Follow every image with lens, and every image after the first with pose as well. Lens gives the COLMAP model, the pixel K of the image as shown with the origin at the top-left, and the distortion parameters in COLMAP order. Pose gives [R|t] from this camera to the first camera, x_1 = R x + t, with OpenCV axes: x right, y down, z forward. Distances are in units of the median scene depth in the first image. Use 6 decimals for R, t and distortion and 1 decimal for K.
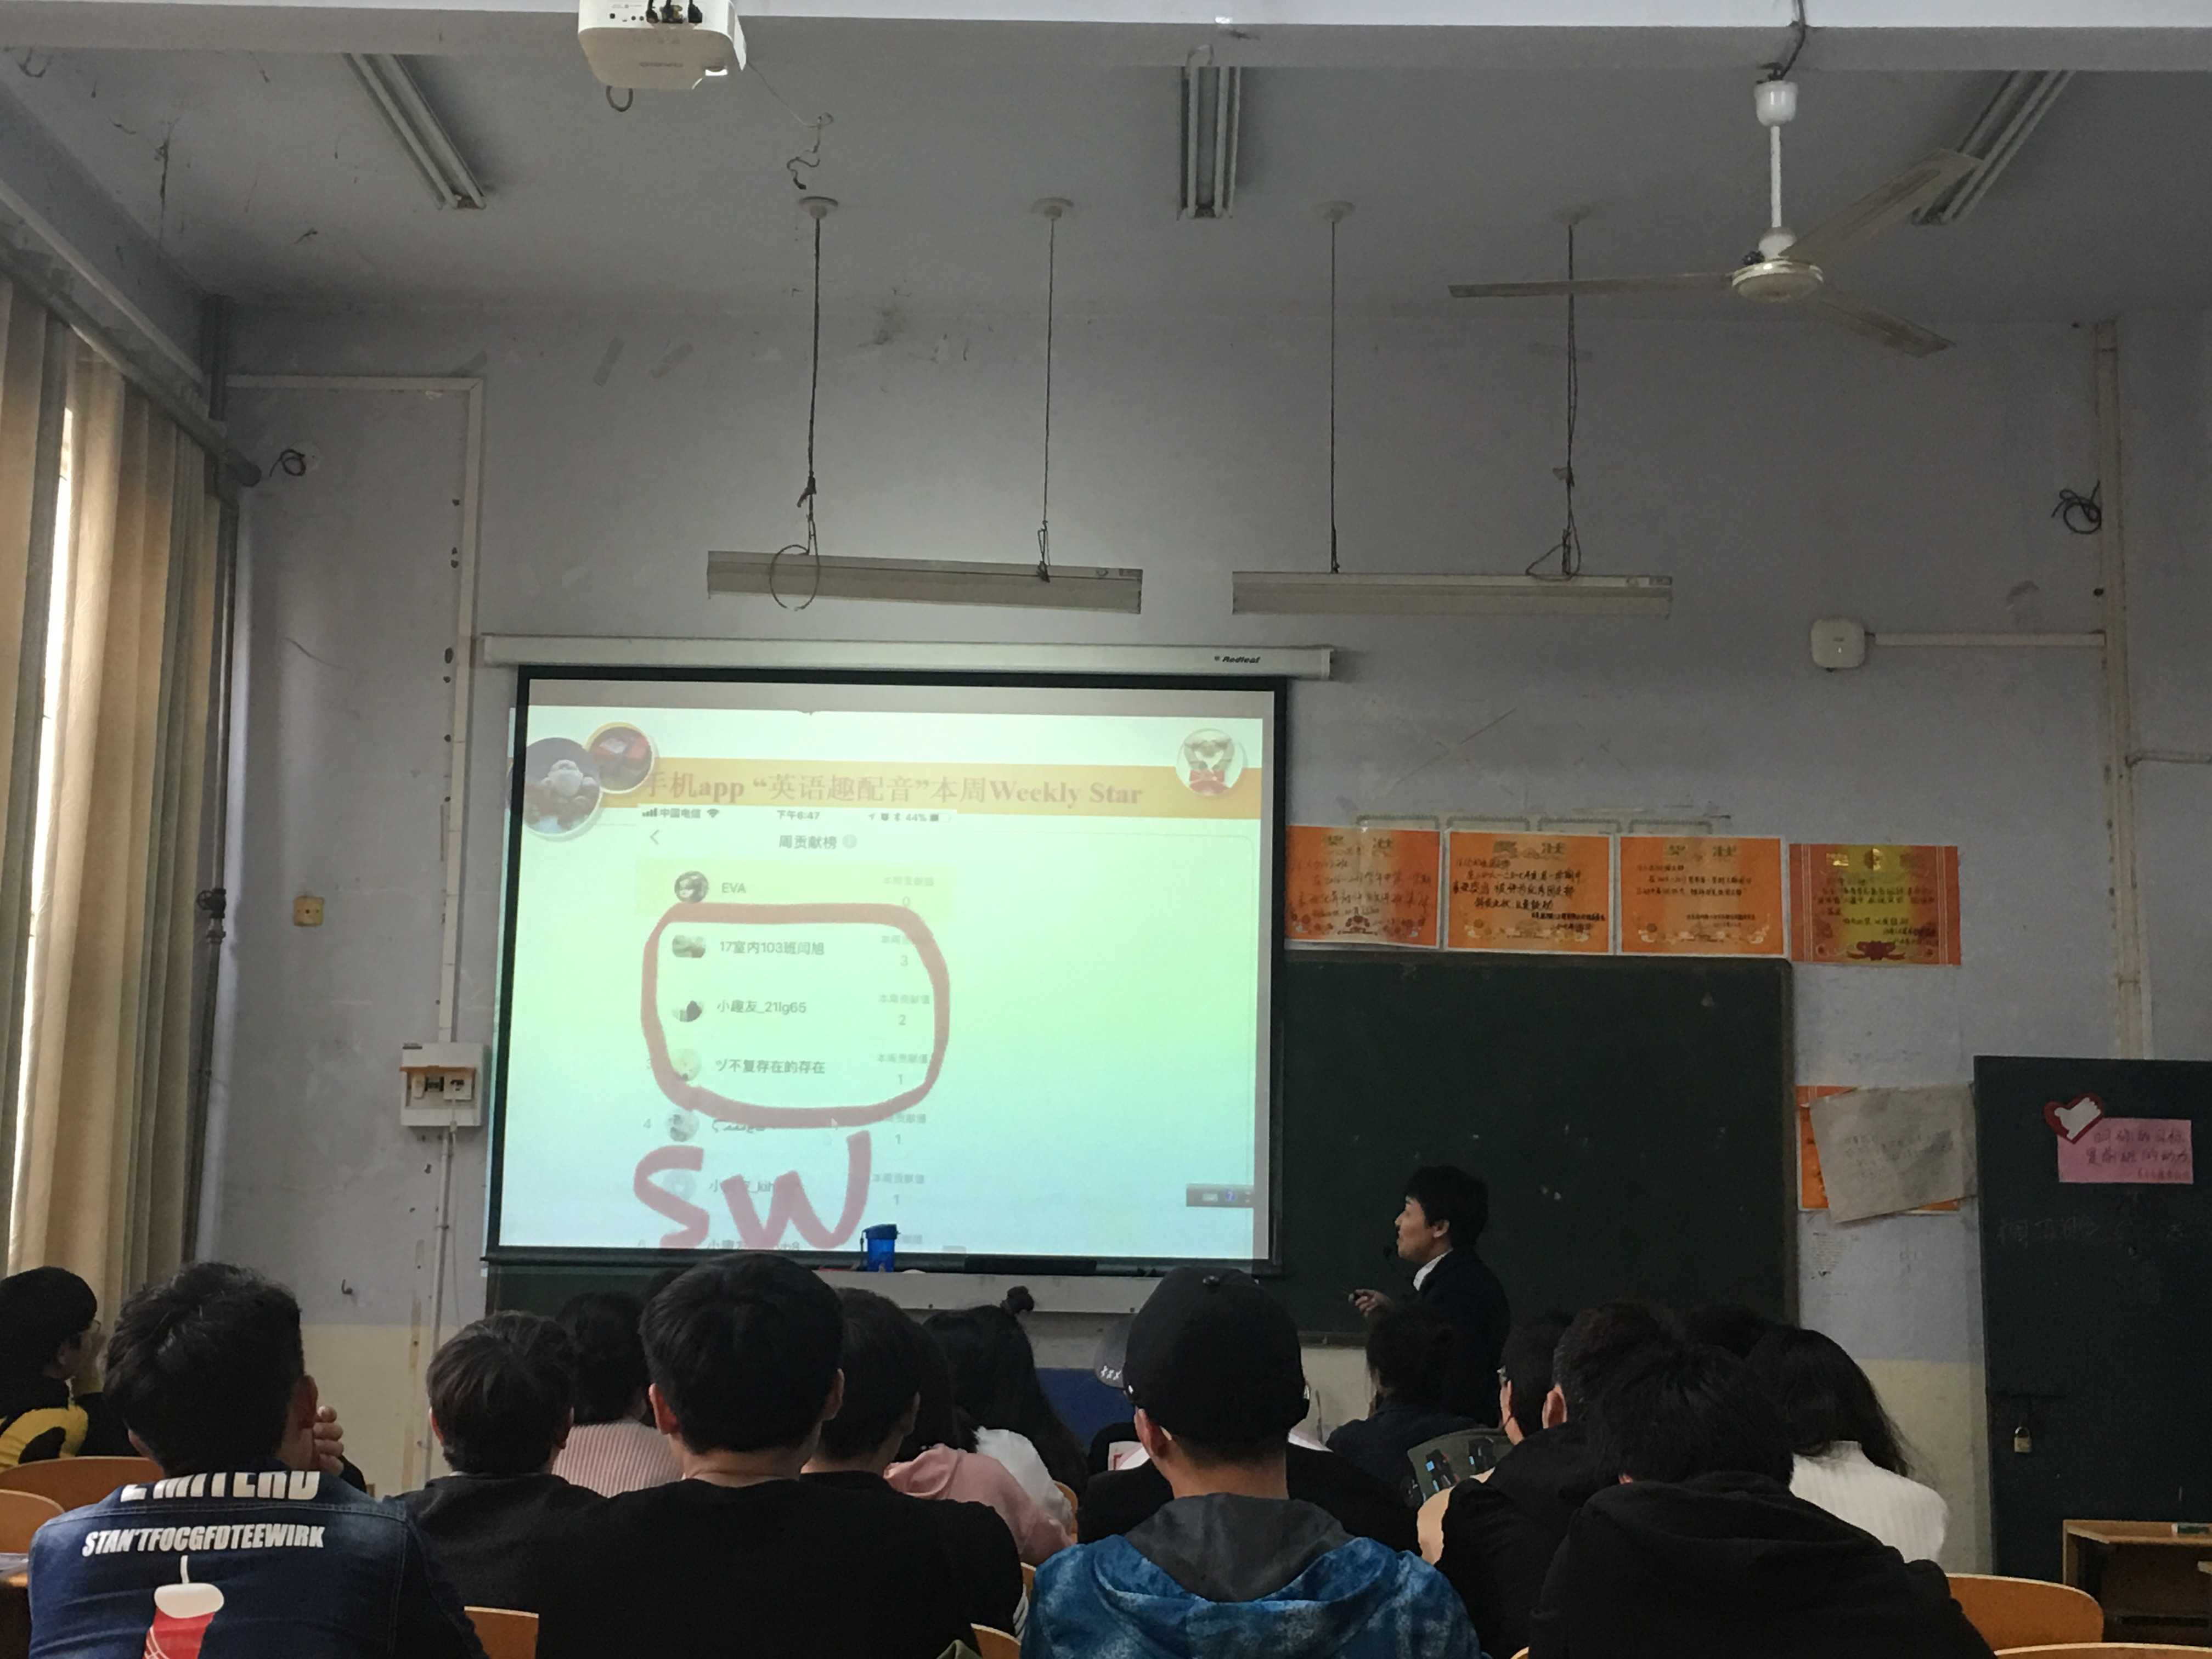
lens RADIAL K [[2958.0, 0, 1083.4], [0, 2958.0, 809.4], [0, 0, 1]] dist [0.052173, 0.000000]
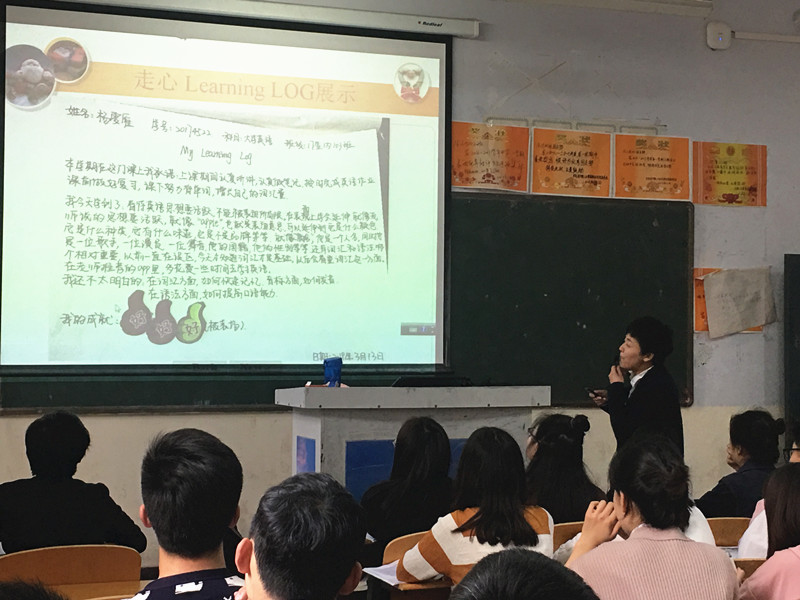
lens RADIAL K [[1485.5, 0, 403.0], [0, 1485.5, 297.7], [0, 0, 1]] dist [0.053682, 0.000000]
pose [[0.923468, -0.004987, 0.383643, -0.301452], [-0.049431, 0.990036, 0.131855, -0.005808], [-0.380478, -0.140728, 0.914020, 0.184092]]
